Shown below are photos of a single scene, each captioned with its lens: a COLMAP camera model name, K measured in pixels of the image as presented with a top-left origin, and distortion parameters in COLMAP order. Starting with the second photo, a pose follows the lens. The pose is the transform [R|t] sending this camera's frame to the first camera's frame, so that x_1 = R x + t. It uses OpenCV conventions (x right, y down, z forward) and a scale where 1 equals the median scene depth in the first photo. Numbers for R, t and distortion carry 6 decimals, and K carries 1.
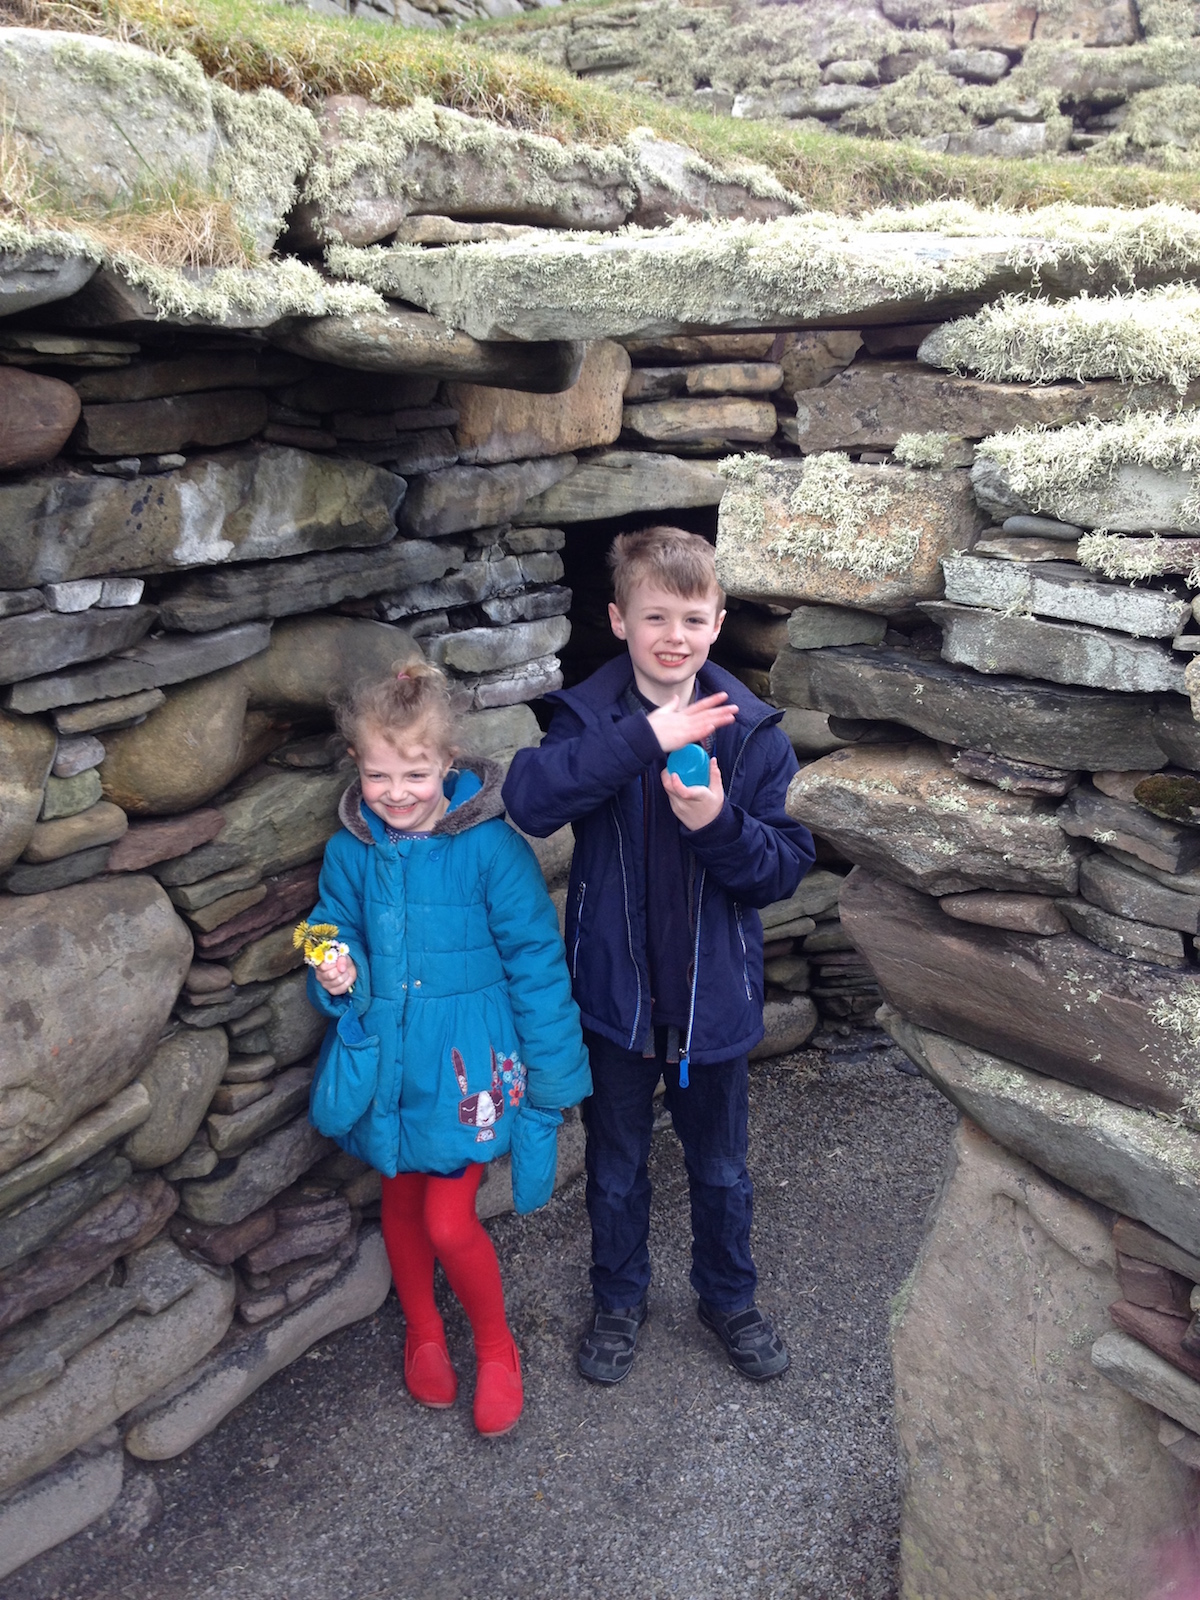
lens RADIAL K [[1575.1, 0, 594.7], [0, 1575.1, 795.5], [0, 0, 1]] dist [0.044105, 0.000000]
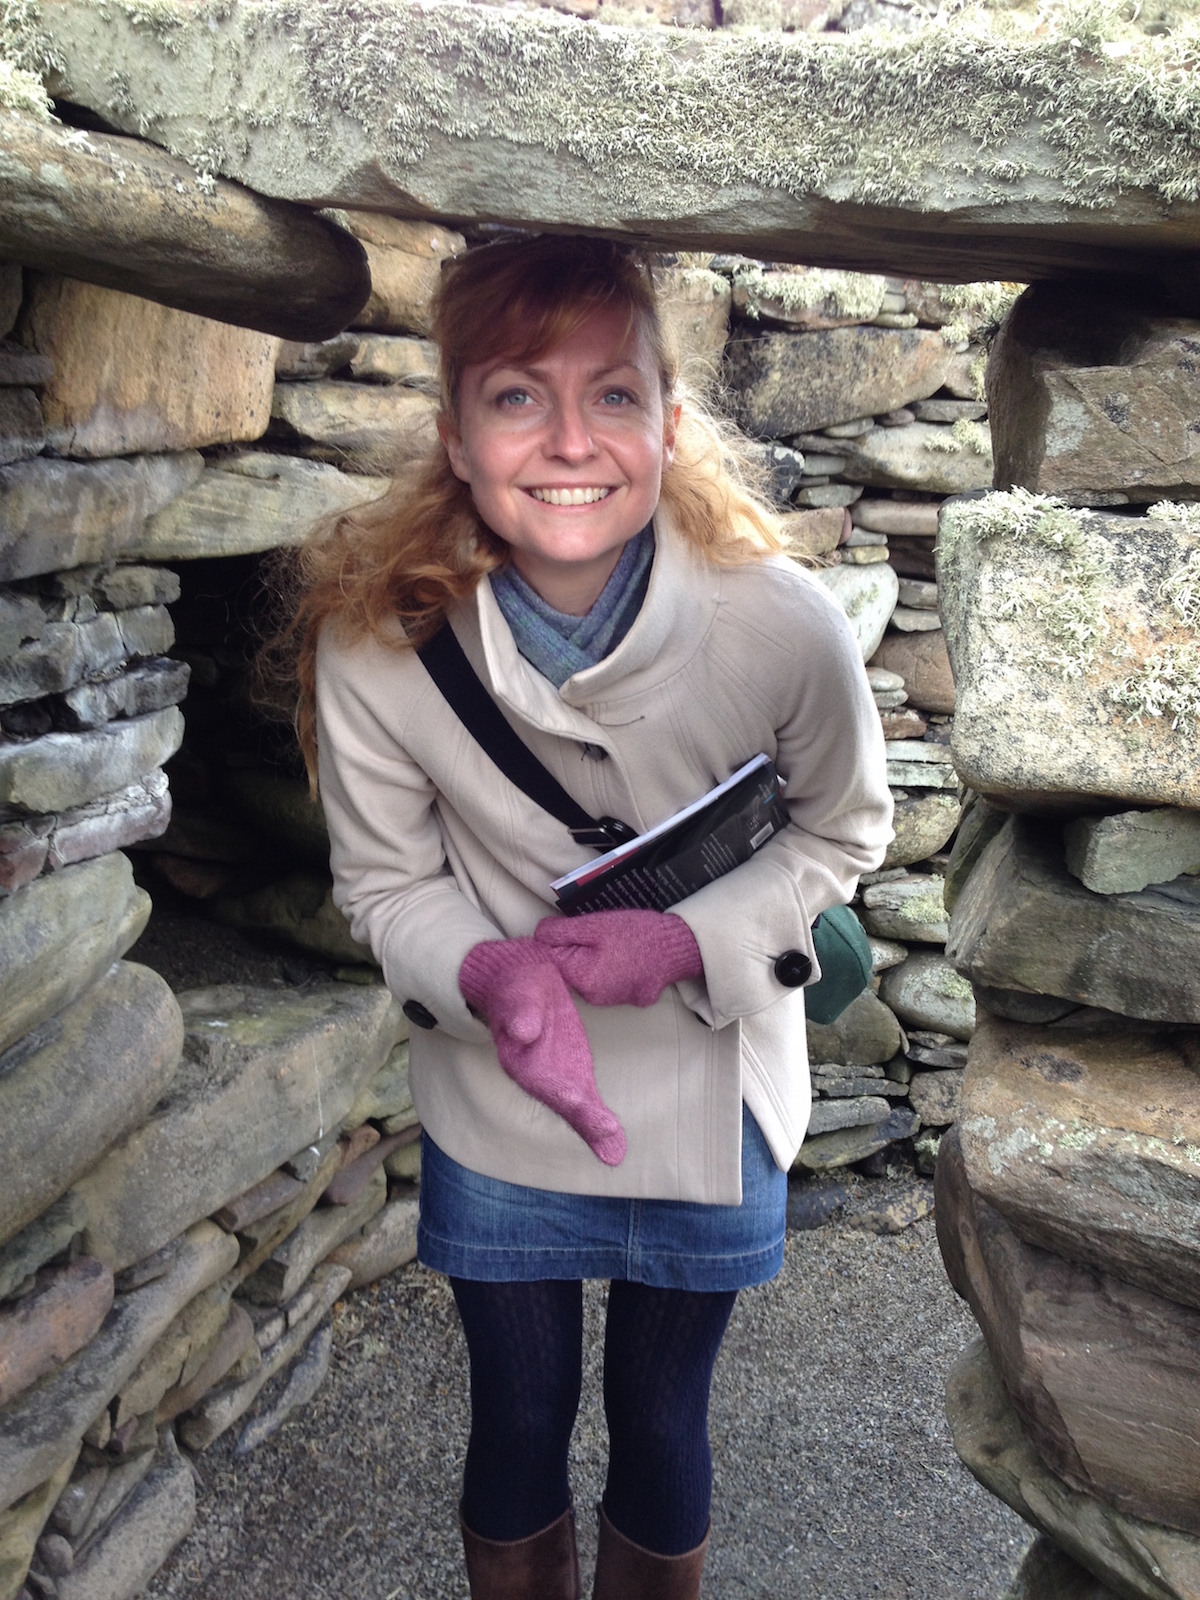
lens RADIAL K [[1575.1, 0, 605.6], [0, 1575.1, 804.0], [0, 0, 1]] dist [0.044105, 0.000000]
pose [[0.912547, -0.016152, 0.408654, -0.127447], [0.018597, 0.999825, -0.002011, -0.074063], [-0.408550, 0.009435, 0.912687, 0.370615]]
